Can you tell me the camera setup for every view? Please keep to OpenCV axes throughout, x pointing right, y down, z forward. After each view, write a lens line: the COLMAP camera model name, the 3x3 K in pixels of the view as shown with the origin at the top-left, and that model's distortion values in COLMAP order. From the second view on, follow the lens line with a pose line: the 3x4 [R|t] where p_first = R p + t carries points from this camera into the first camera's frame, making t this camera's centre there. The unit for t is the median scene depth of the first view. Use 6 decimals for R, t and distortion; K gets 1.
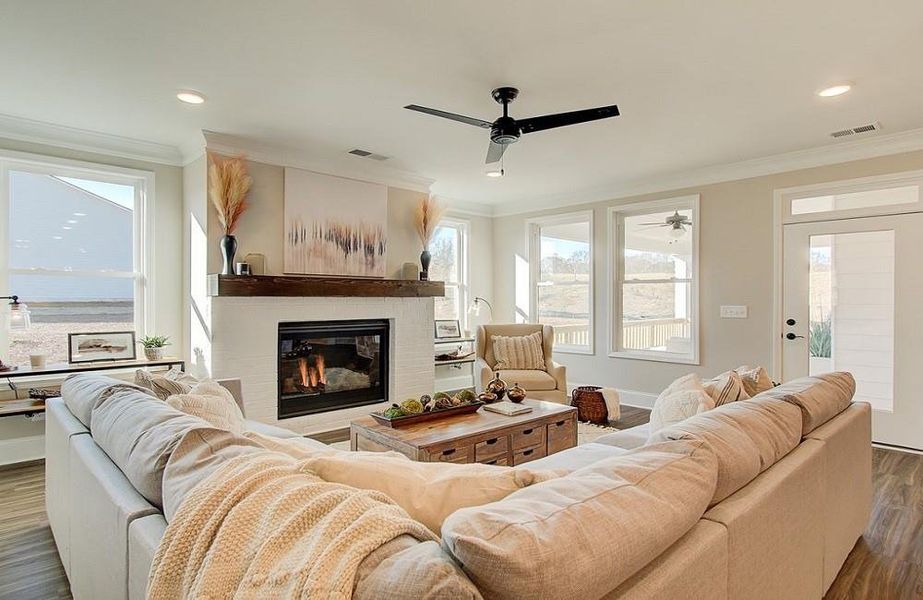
lens RADIAL K [[506.3, 0, 457.6], [0, 506.3, 301.1], [0, 0, 1]] dist [-0.002216, 0.000282]
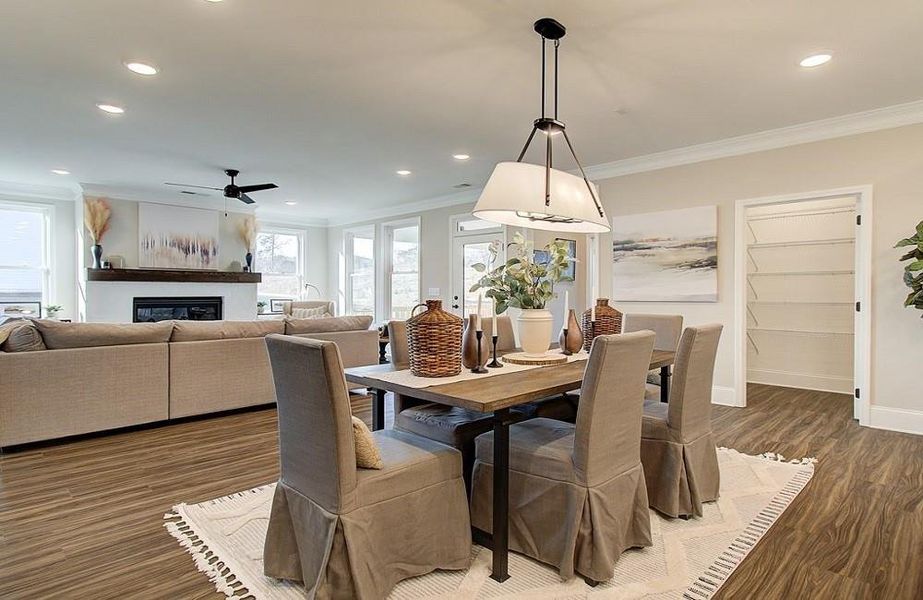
lens RADIAL K [[486.0, 0, 464.4], [0, 486.0, 301.1], [0, 0, 1]] dist [-0.005488, 0.002530]
pose [[0.999177, 0.004259, 0.040342, 0.601205], [-0.005044, 0.999799, 0.019391, 0.017119], [-0.040251, -0.019578, 0.998998, -0.565189]]
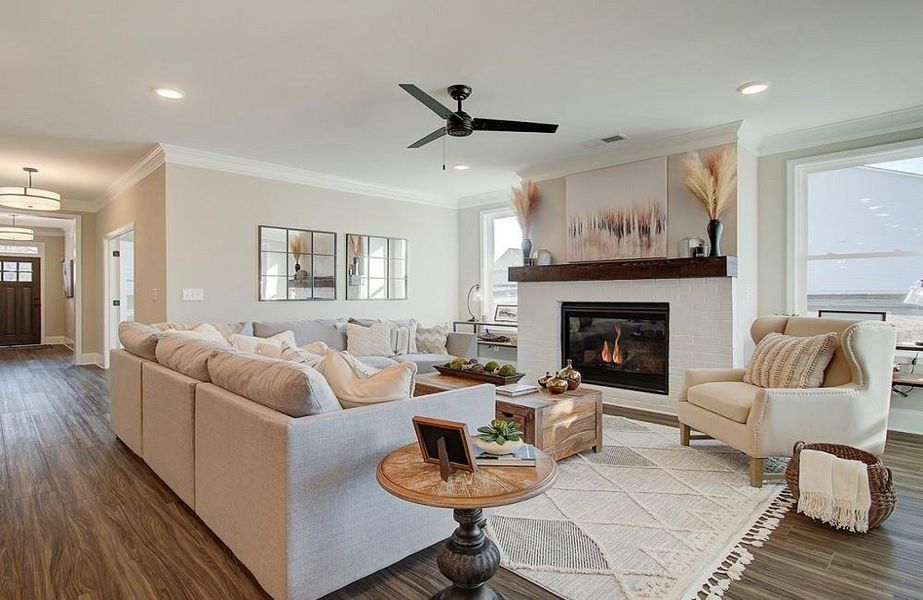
lens RADIAL K [[481.0, 0, 449.8], [0, 481.0, 297.2], [0, 0, 1]] dist [-0.031124, 0.000515]
pose [[0.006616, 0.007342, -0.999951, 0.774034], [0.001238, 0.999972, 0.007350, 0.019386], [0.999977, -0.001287, 0.006607, 0.663488]]
